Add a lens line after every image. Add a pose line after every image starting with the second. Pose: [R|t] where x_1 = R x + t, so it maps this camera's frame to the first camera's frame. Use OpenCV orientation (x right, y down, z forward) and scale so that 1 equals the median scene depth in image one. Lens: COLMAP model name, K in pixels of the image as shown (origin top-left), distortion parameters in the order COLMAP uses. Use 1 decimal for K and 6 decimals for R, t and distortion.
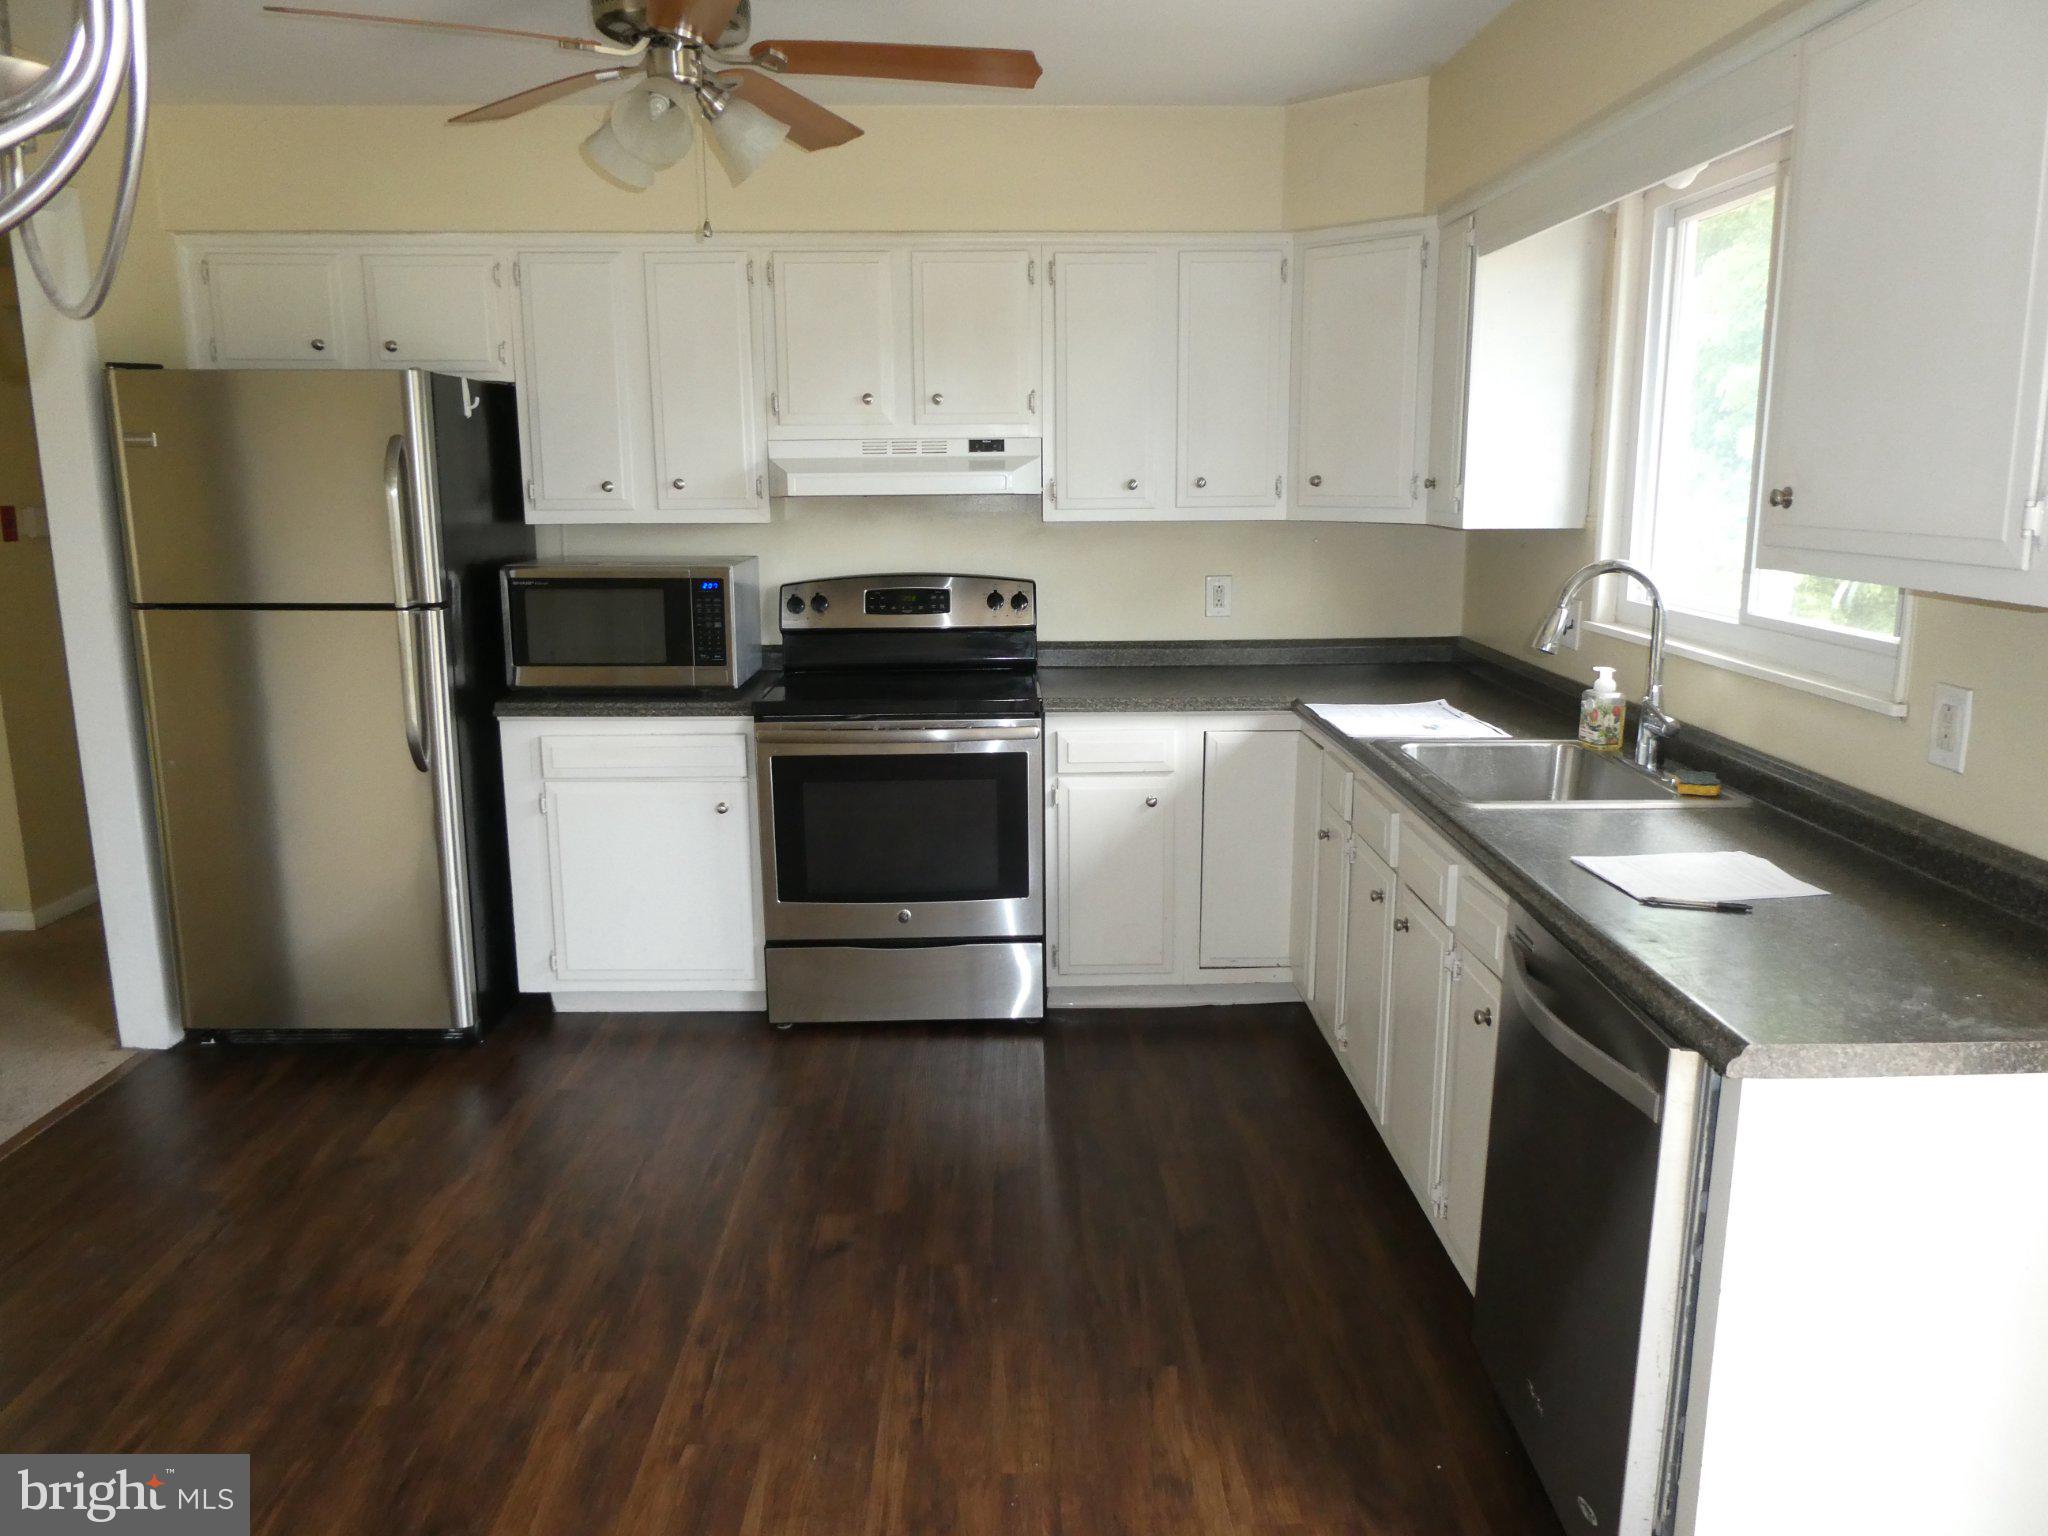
lens RADIAL K [[1435.2, 0, 1020.4], [0, 1435.2, 765.4], [0, 0, 1]] dist [-0.021643, -0.003217]
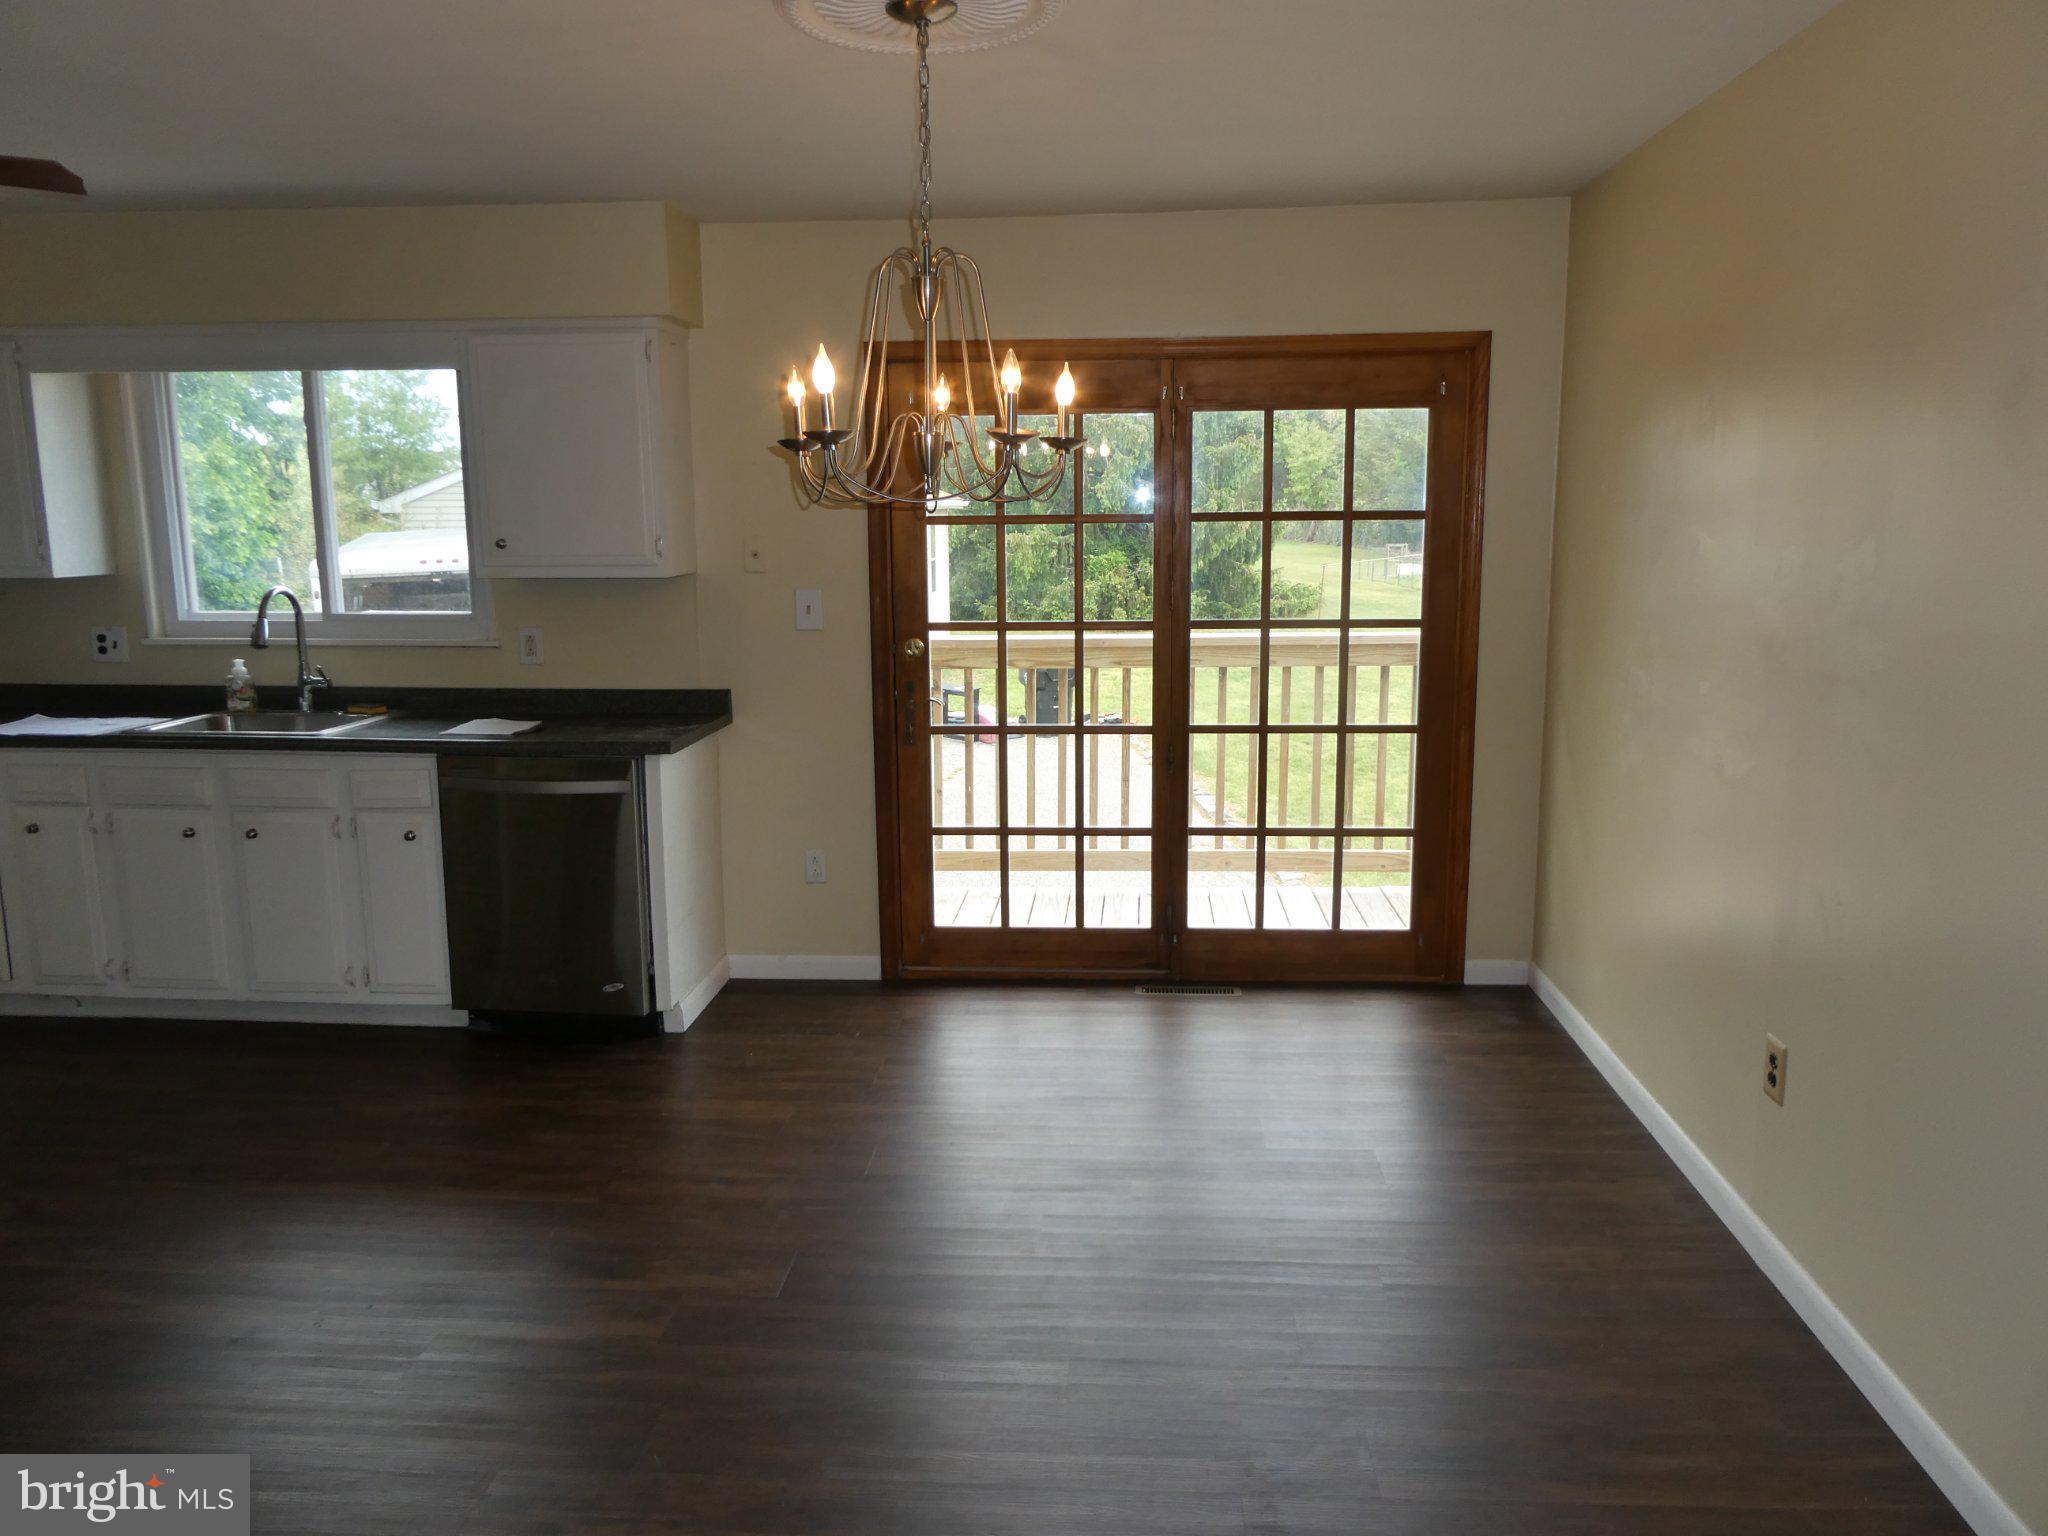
lens RADIAL K [[1446.3, 0, 1024.0], [0, 1446.3, 768.0], [0, 0, 1]] dist [-0.005819, -0.001526]
pose [[0.096542, -0.165068, 0.981546, -0.814330], [0.205668, 0.968178, 0.142591, -0.002802], [-0.973848, 0.188106, 0.127419, 0.004038]]
